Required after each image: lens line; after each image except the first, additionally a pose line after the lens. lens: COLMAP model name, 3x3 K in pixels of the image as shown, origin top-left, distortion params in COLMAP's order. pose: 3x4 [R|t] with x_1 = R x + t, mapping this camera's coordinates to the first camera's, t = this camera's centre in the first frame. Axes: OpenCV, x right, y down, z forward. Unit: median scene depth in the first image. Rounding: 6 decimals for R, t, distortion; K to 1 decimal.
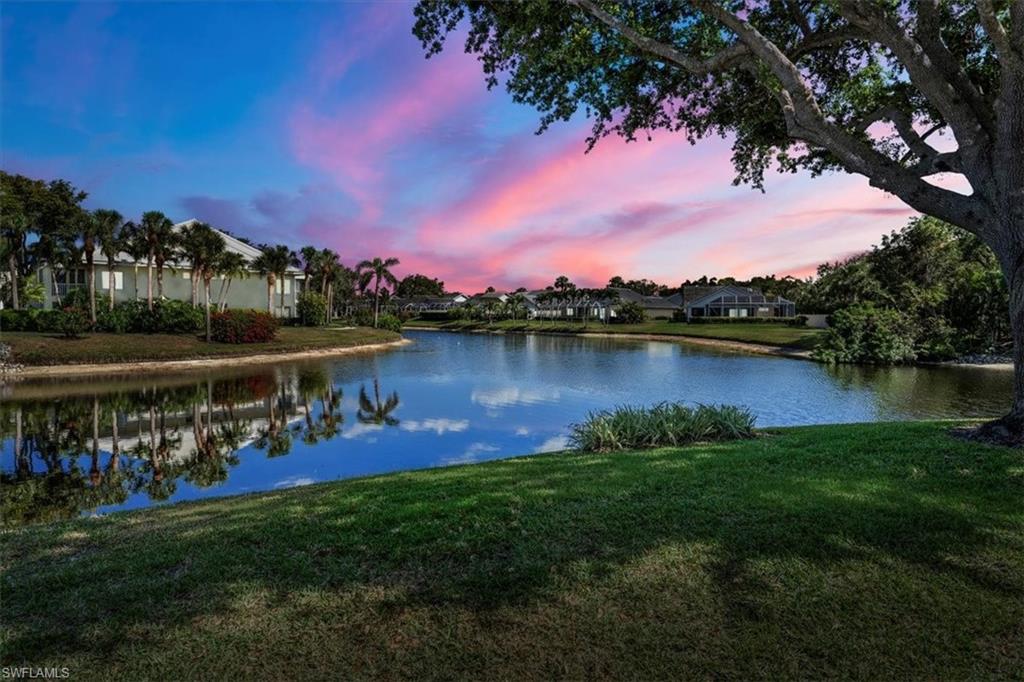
lens RADIAL K [[580.3, 0, 522.8], [0, 580.3, 333.8], [0, 0, 1]] dist [-0.010319, -0.001529]
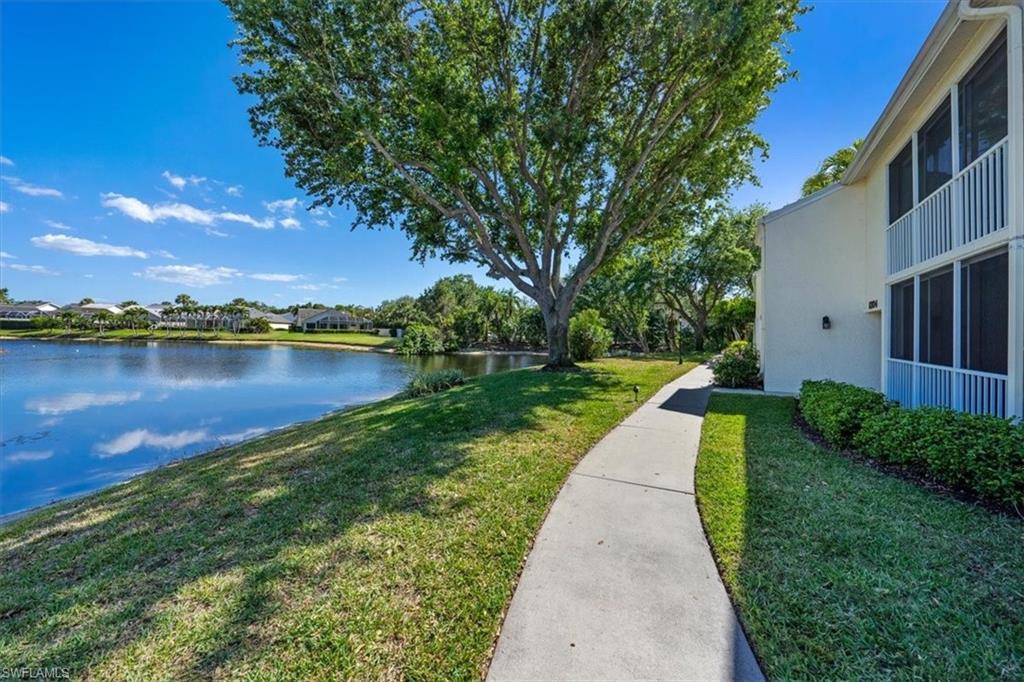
lens RADIAL K [[353.6, 0, 515.6], [0, 353.6, 333.0], [0, 0, 1]] dist [-0.006313, 0.000280]
pose [[0.656473, 0.006702, 0.754320, -0.189281], [0.009604, 0.999805, -0.017241, 0.007747], [-0.754288, 0.018562, 0.656281, -0.031042]]
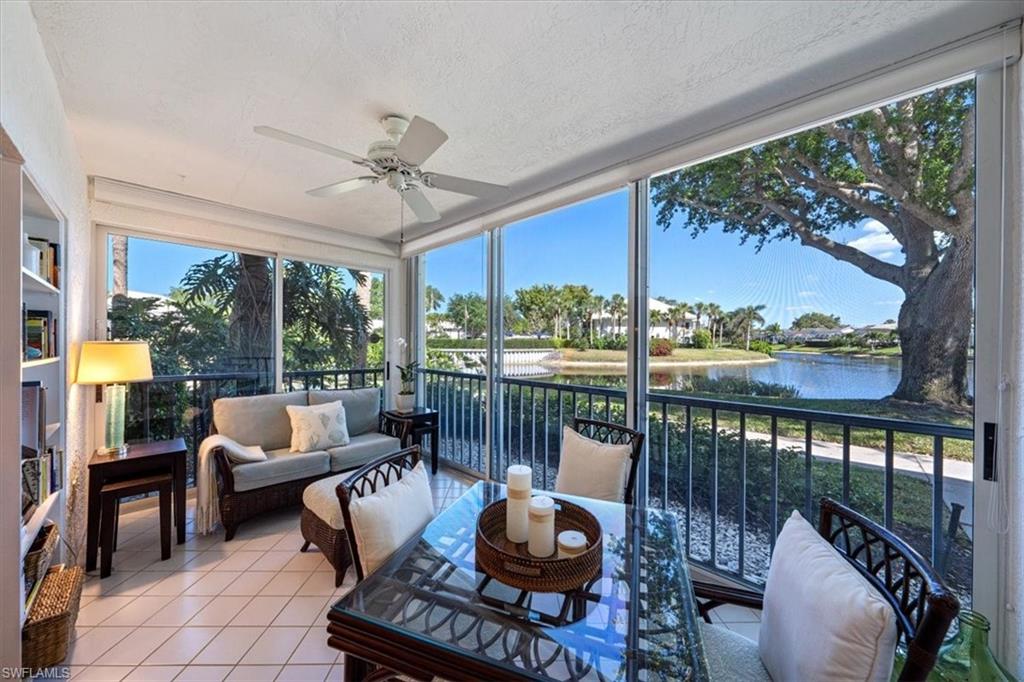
lens RADIAL K [[353.6, 0, 512.2], [0, 353.6, 344.6], [0, 0, 1]] dist [-0.006313, 0.000280]
pose [[0.603531, 0.008111, -0.797299, 0.343108], [-0.030182, 0.999464, -0.012679, 0.013549], [0.796768, 0.031717, 0.603452, -0.198461]]
